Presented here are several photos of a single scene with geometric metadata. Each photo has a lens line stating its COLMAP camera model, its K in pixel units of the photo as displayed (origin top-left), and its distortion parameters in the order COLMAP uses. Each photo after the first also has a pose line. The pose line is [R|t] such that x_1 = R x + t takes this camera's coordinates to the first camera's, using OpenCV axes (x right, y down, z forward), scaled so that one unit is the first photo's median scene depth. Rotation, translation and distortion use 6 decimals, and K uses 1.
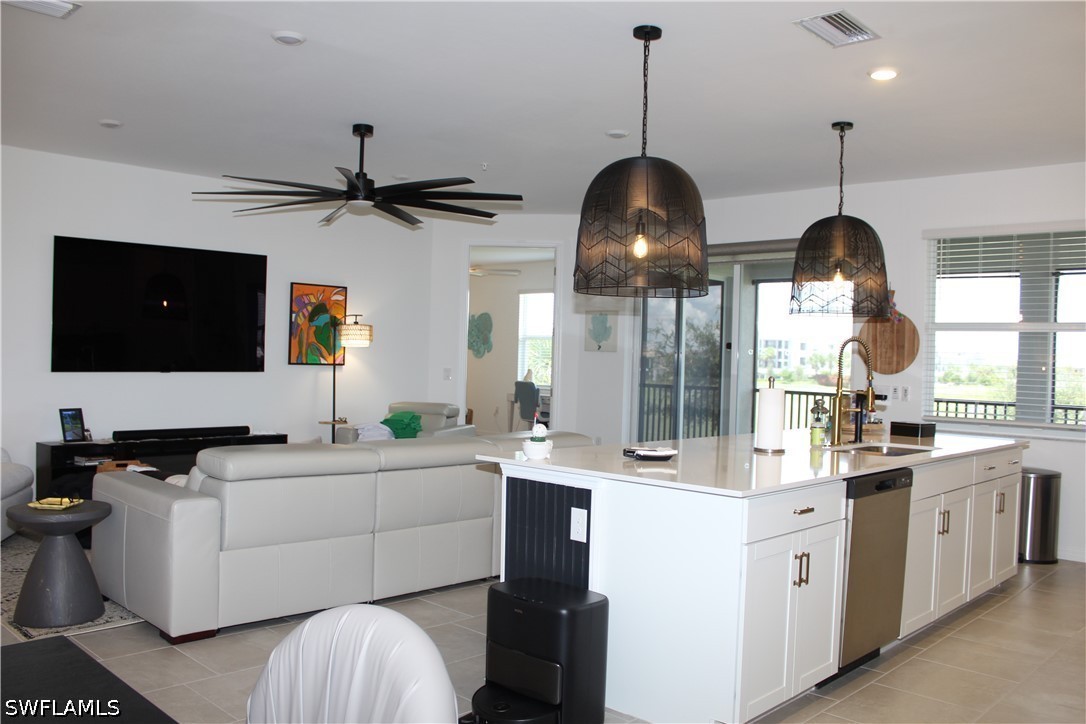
lens RADIAL K [[897.8, 0, 545.3], [0, 897.8, 363.9], [0, 0, 1]] dist [-0.150215, 0.110013]
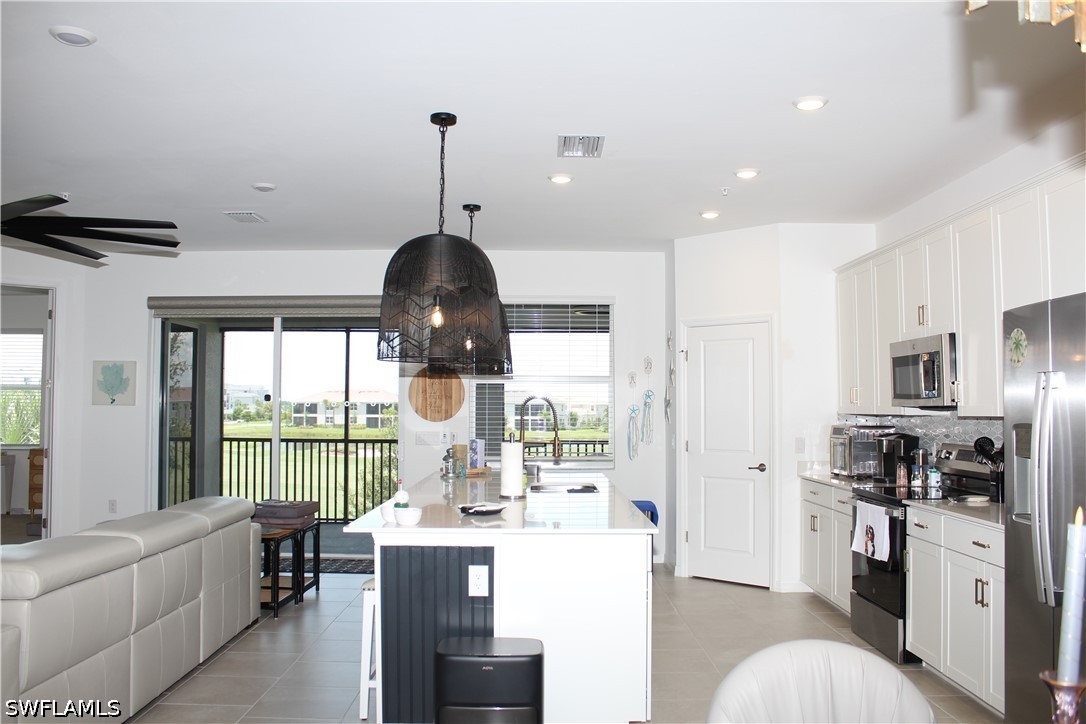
lens RADIAL K [[897.8, 0, 541.6], [0, 897.8, 364.5], [0, 0, 1]] dist [-0.150215, 0.110013]
pose [[0.718739, 0.005753, 0.695256, -0.530993], [0.024006, 0.999164, -0.033085, -0.034672], [-0.694865, 0.040470, 0.718000, 0.138501]]
